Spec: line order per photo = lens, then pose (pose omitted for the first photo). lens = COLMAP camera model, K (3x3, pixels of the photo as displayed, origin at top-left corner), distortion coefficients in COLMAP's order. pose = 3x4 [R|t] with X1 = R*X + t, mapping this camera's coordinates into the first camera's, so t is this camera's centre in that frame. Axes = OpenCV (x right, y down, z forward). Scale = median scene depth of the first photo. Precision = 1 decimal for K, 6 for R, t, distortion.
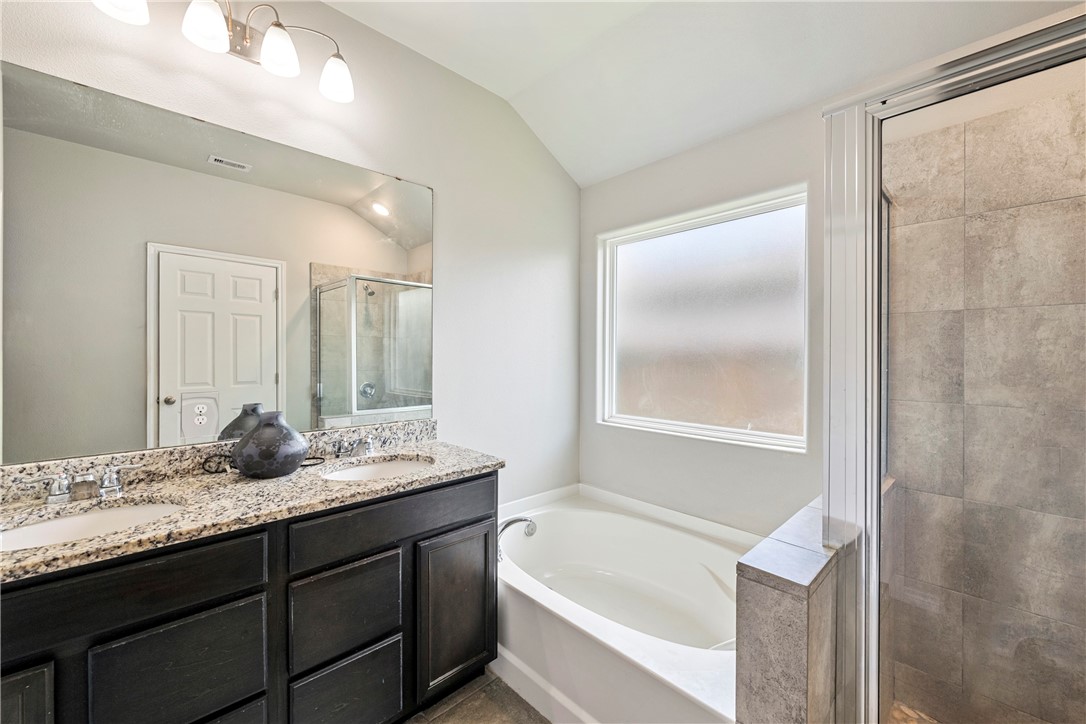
lens RADIAL K [[430.9, 0, 547.6], [0, 430.9, 357.9], [0, 0, 1]] dist [0.000005, -0.000225]
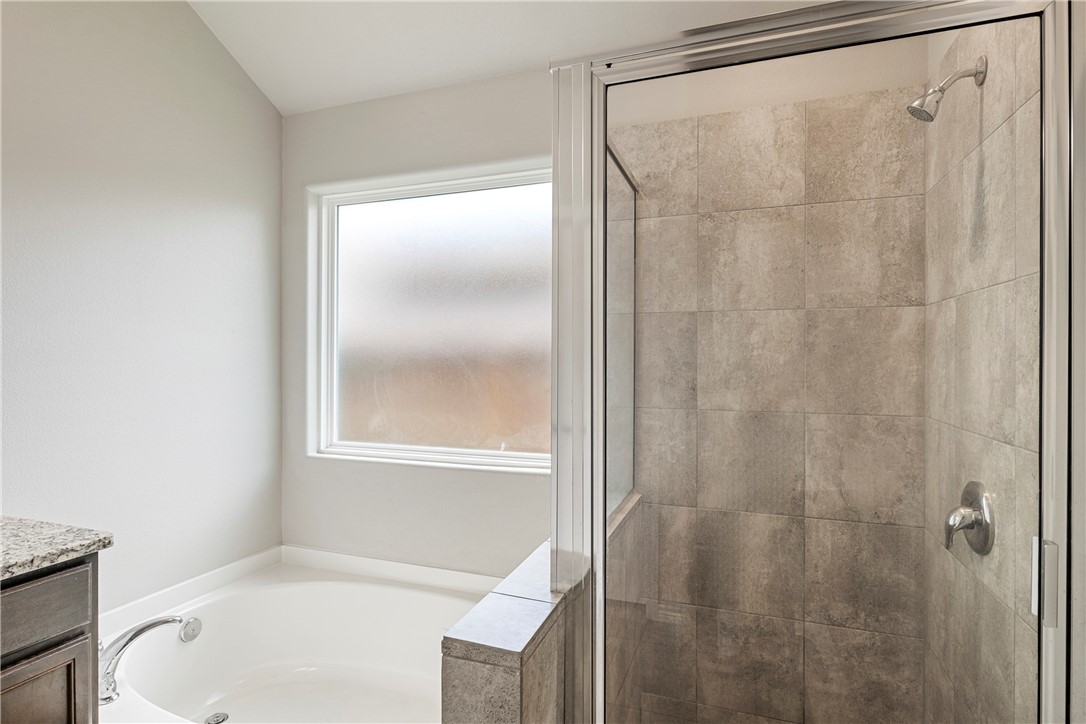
lens RADIAL K [[554.9, 0, 547.1], [0, 554.9, 365.1], [0, 0, 1]] dist [0.001009, -0.000579]
pose [[0.895018, -0.006570, 0.445981, 0.113439], [0.003718, 0.999967, 0.007270, -0.002653], [-0.446014, -0.004849, 0.895013, 0.039569]]
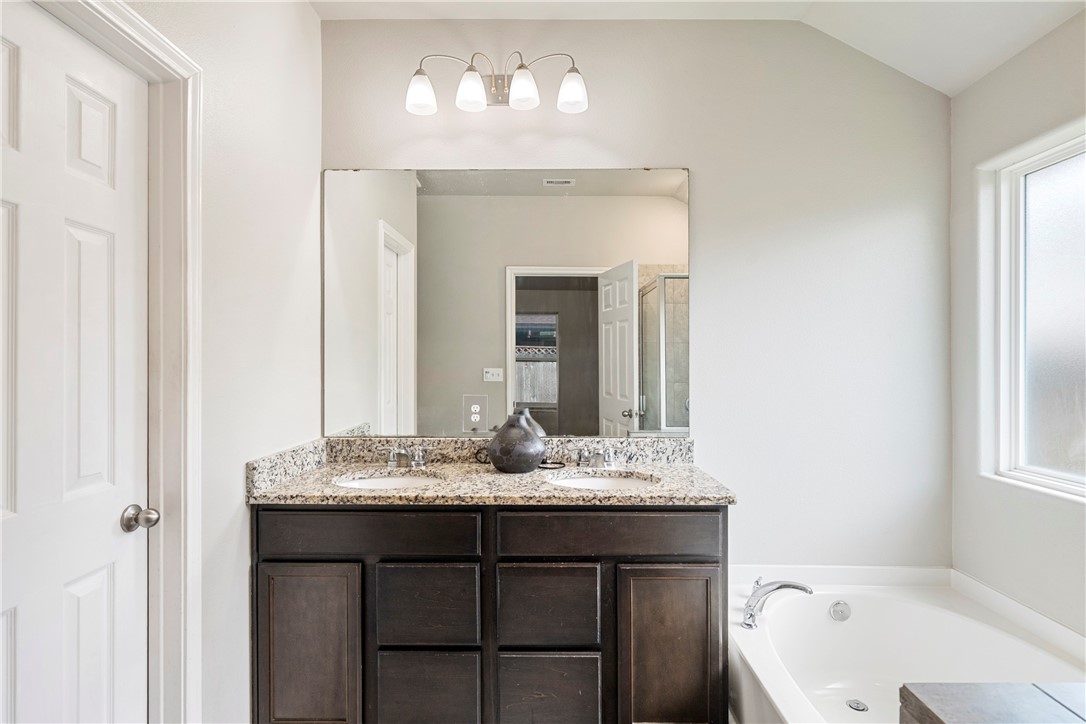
lens RADIAL K [[554.9, 0, 547.1], [0, 554.9, 365.1], [0, 0, 1]] dist [0.001009, -0.000579]
pose [[0.716994, -0.000110, -0.697079, 0.411607], [-0.003675, 0.999985, -0.003938, 0.002324], [0.697069, 0.005385, 0.716984, 0.024904]]
